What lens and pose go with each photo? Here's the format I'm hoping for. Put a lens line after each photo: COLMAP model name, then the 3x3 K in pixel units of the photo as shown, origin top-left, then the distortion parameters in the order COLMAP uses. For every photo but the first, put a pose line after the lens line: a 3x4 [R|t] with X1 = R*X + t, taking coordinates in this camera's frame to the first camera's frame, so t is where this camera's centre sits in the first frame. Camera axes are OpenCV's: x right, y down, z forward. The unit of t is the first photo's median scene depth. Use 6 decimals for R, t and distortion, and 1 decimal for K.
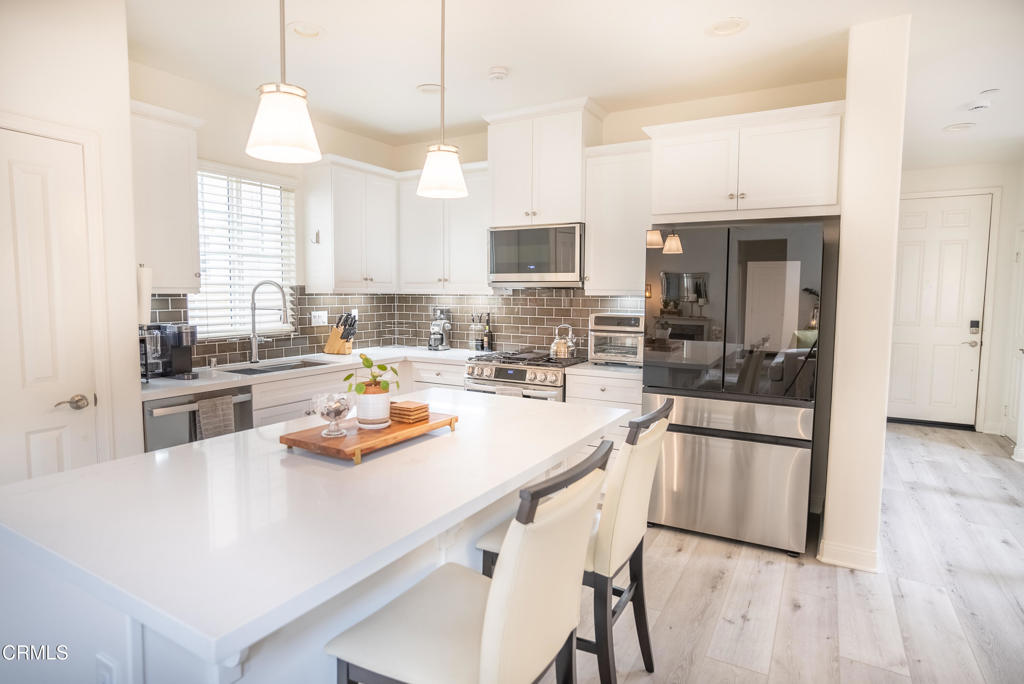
lens RADIAL K [[565.4, 0, 493.6], [0, 565.4, 337.9], [0, 0, 1]] dist [-0.029947, 0.018932]
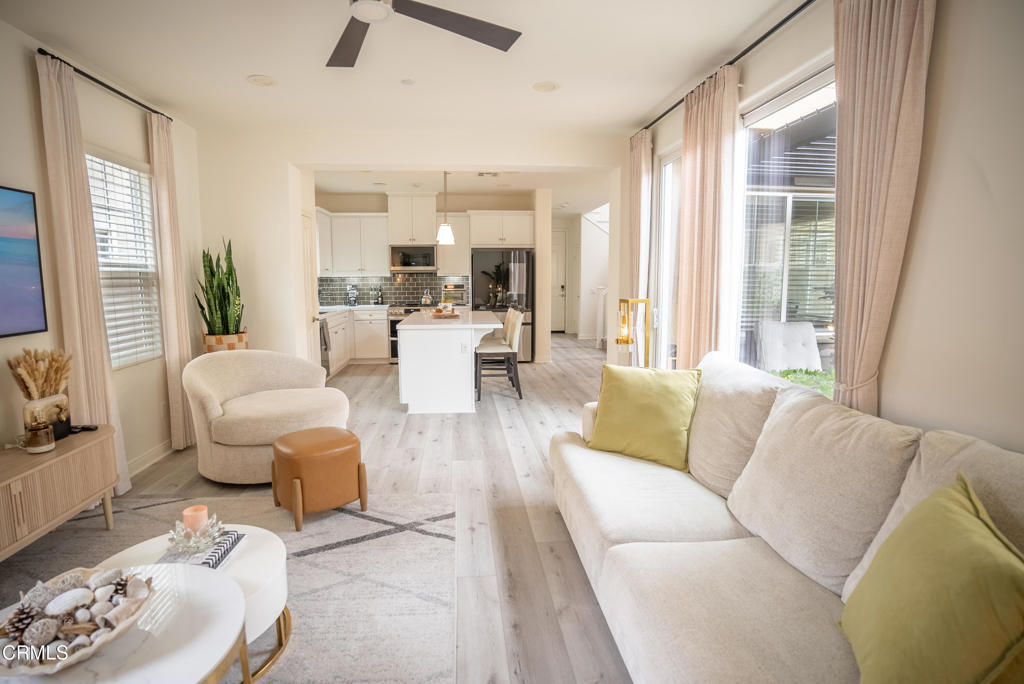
lens RADIAL K [[507.3, 0, 498.6], [0, 507.3, 333.7], [0, 0, 1]] dist [-0.070311, 0.030517]
pose [[0.816116, -0.073391, 0.573210, -0.806188], [0.053799, 0.997244, 0.051084, 0.063644], [-0.575379, -0.010853, 0.817815, -0.798551]]
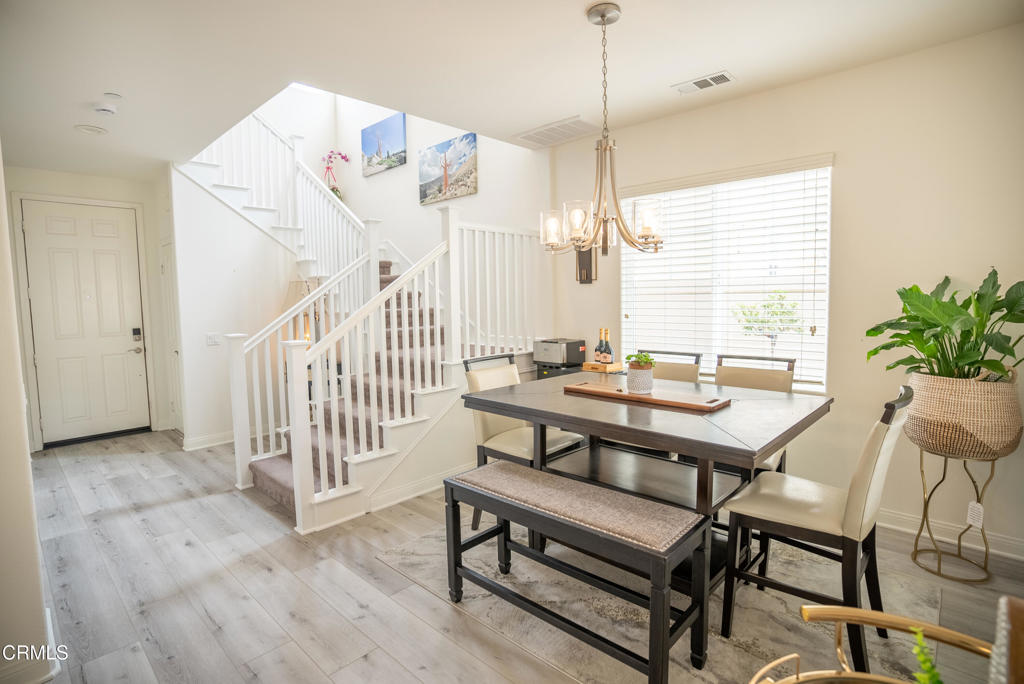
lens RADIAL K [[507.3, 0, 502.0], [0, 507.3, 338.0], [0, 0, 1]] dist [-0.070311, 0.030517]
pose [[0.228229, -0.087540, 0.969664, 0.154962], [0.094854, 0.993211, 0.067340, -0.013764], [-0.968976, 0.076607, 0.234983, 0.151478]]
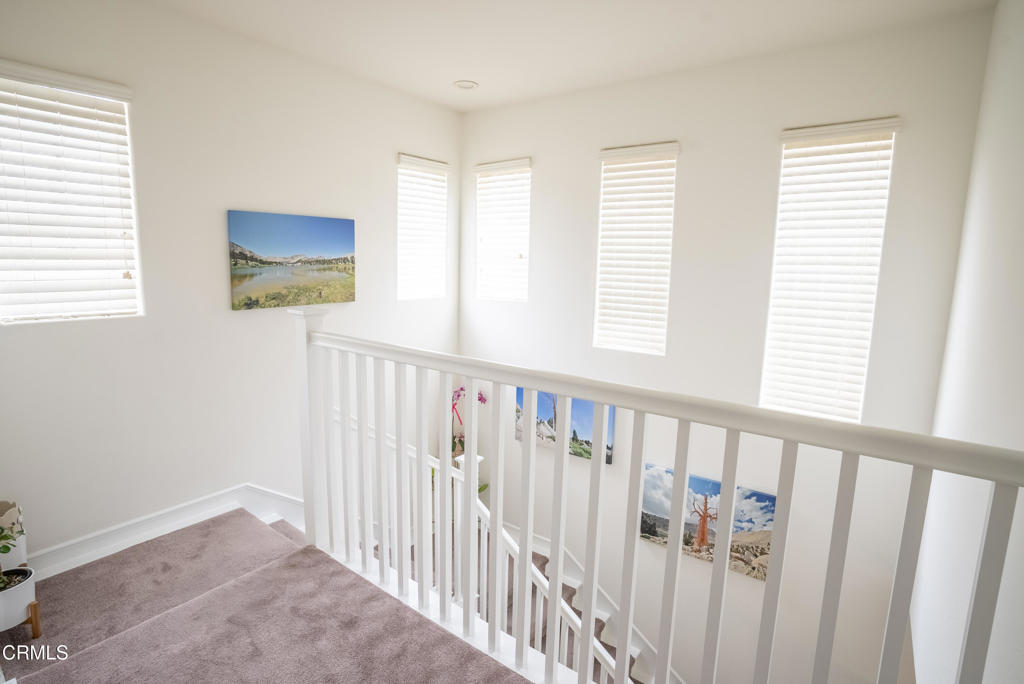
lens RADIAL K [[507.3, 0, 509.0], [0, 507.3, 338.7], [0, 0, 1]] dist [-0.070311, 0.030517]
pose [[0.103937, -0.146142, 0.983788, 0.577541], [0.052368, 0.988578, 0.141321, -0.804560], [-0.993204, 0.036831, 0.110402, 0.779965]]
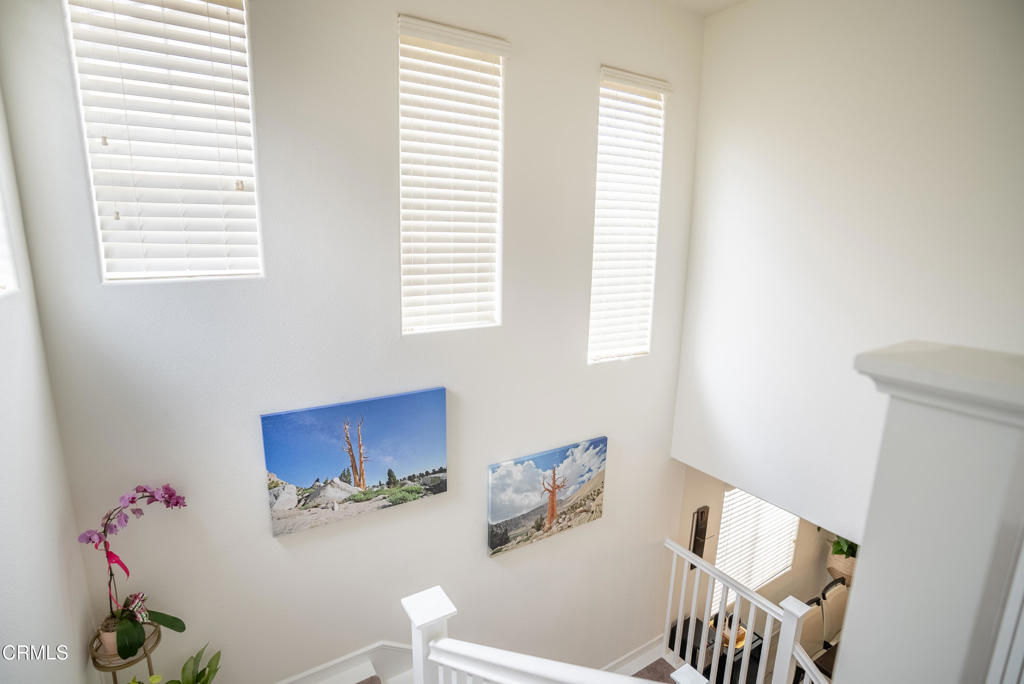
lens RADIAL K [[507.3, 0, 503.4], [0, 507.3, 339.3], [0, 0, 1]] dist [-0.070311, 0.030517]
pose [[-0.885824, -0.110297, 0.450721, 1.140090], [0.017672, 0.962615, 0.270295, -0.805840], [-0.463684, 0.247399, -0.850759, 1.193675]]
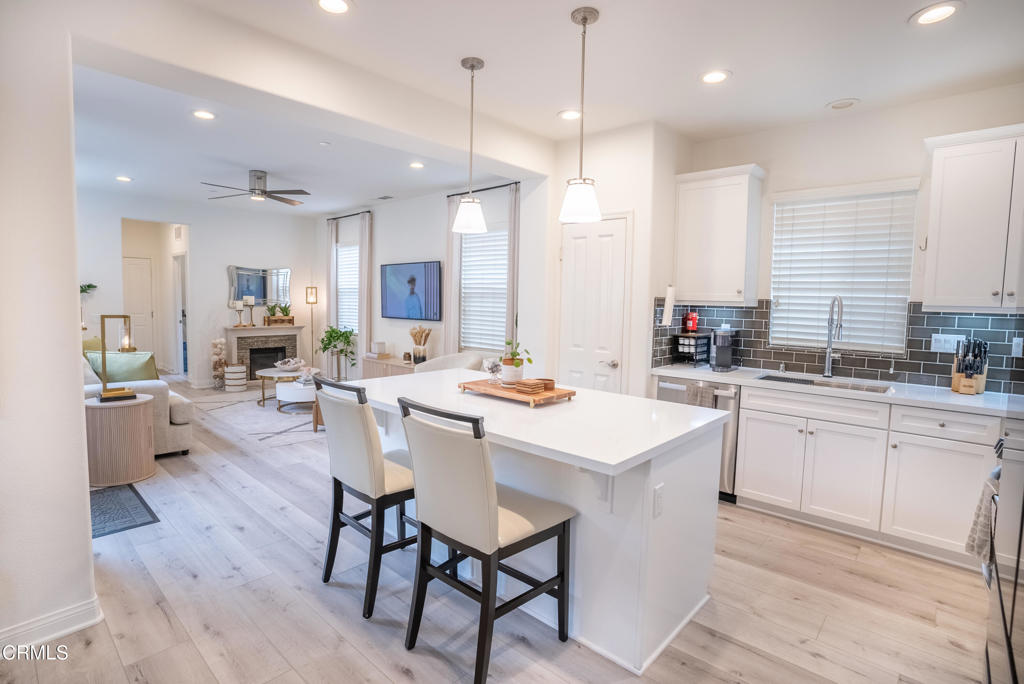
lens RADIAL K [[507.3, 0, 496.6], [0, 507.3, 333.2], [0, 0, 1]] dist [-0.070311, 0.030517]
pose [[-0.222820, 0.059663, -0.973032, 0.522200], [-0.094801, 0.992069, 0.082540, -0.045820], [0.970239, 0.110636, -0.215397, 0.572512]]
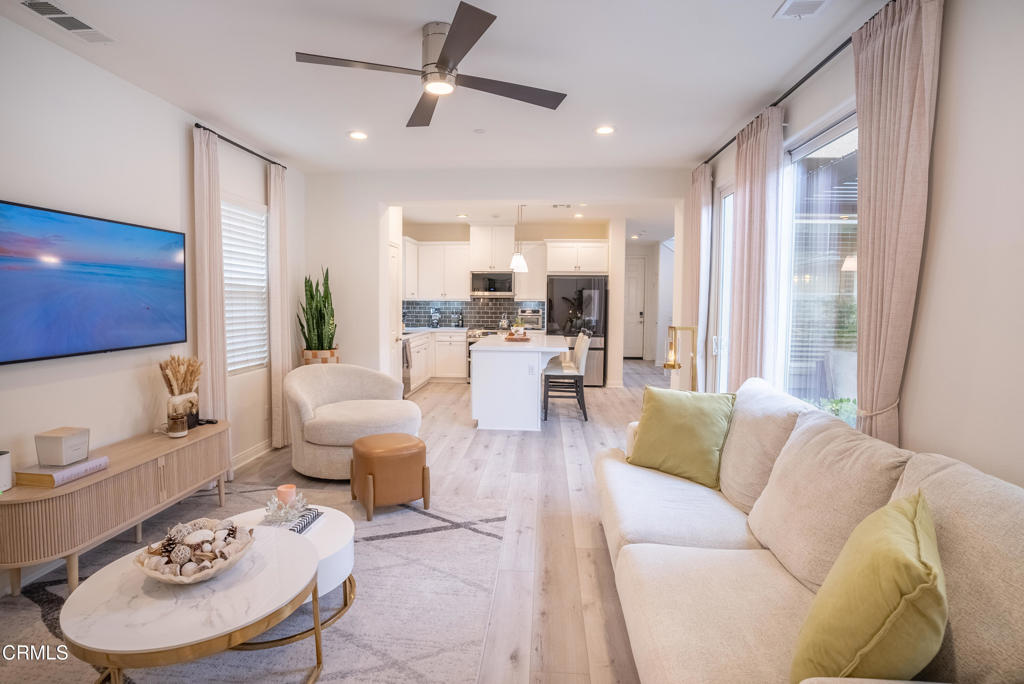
lens RADIAL K [[507.3, 0, 496.8], [0, 507.3, 329.6], [0, 0, 1]] dist [-0.070311, 0.030517]
pose [[0.903860, -0.023189, 0.427199, -0.808228], [0.031529, 0.999425, -0.012459, 0.067179], [-0.426664, 0.024730, 0.904072, -0.892274]]
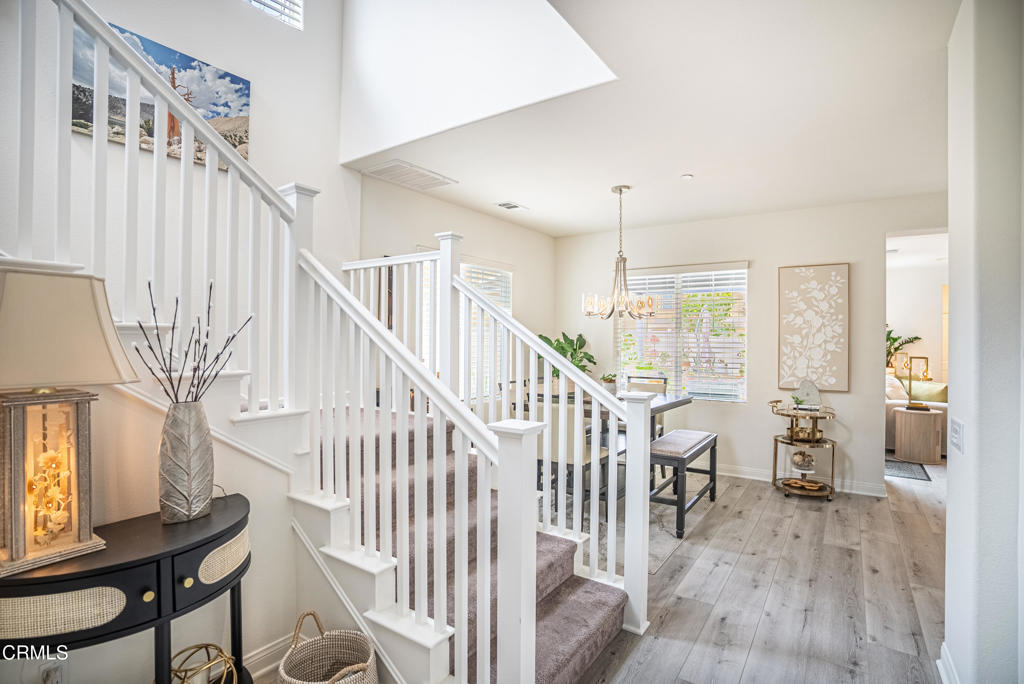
lens RADIAL K [[507.3, 0, 503.9], [0, 507.3, 338.8], [0, 0, 1]] dist [-0.070311, 0.030517]
pose [[-0.997051, -0.007951, 0.076325, 0.896307], [-0.002174, 0.997145, 0.075476, -0.096262], [-0.076707, 0.075088, -0.994222, 1.204734]]
